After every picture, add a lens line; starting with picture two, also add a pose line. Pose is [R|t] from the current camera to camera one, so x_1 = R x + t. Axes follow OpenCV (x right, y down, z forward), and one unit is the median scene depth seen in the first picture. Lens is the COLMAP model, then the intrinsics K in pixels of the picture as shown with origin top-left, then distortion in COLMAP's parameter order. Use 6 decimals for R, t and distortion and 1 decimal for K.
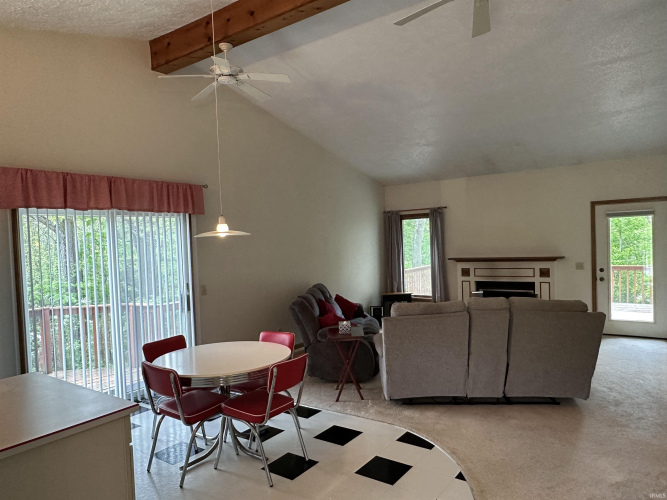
lens RADIAL K [[460.7, 0, 330.7], [0, 460.7, 255.2], [0, 0, 1]] dist [-0.005058, -0.004907]
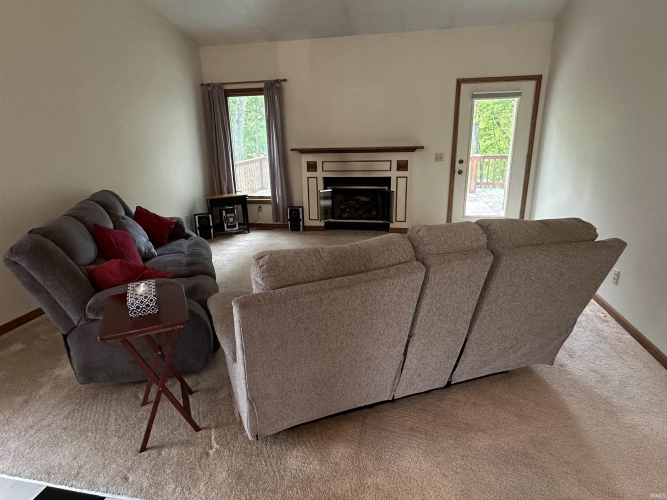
lens RADIAL K [[393.0, 0, 331.7], [0, 393.0, 253.8], [0, 0, 1]] dist [-0.002966, -0.000891]
pose [[0.910602, -0.108270, 0.398851, 0.032998], [0.001916, 0.966170, 0.257898, 0.007902], [-0.413280, -0.234078, 0.880004, 0.380593]]
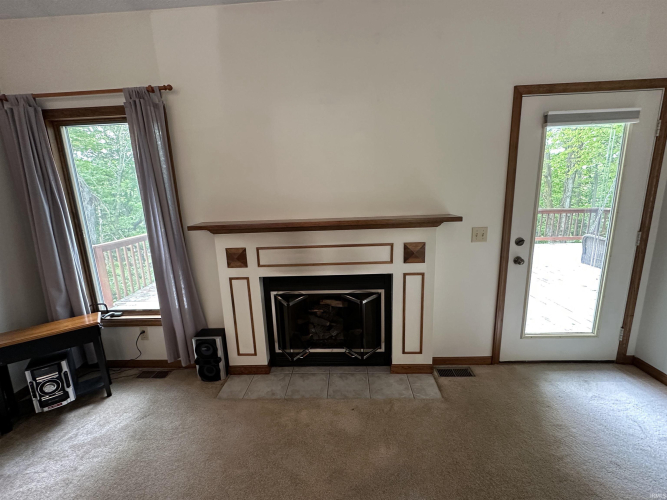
lens RADIAL K [[289.2, 0, 334.7], [0, 289.2, 248.1], [0, 0, 1]] dist [0.000419, 0.000132]
pose [[0.834673, -0.103492, 0.540935, 0.259382], [0.023100, 0.987900, 0.153363, -0.011506], [-0.550262, -0.115512, 0.826964, 0.842679]]
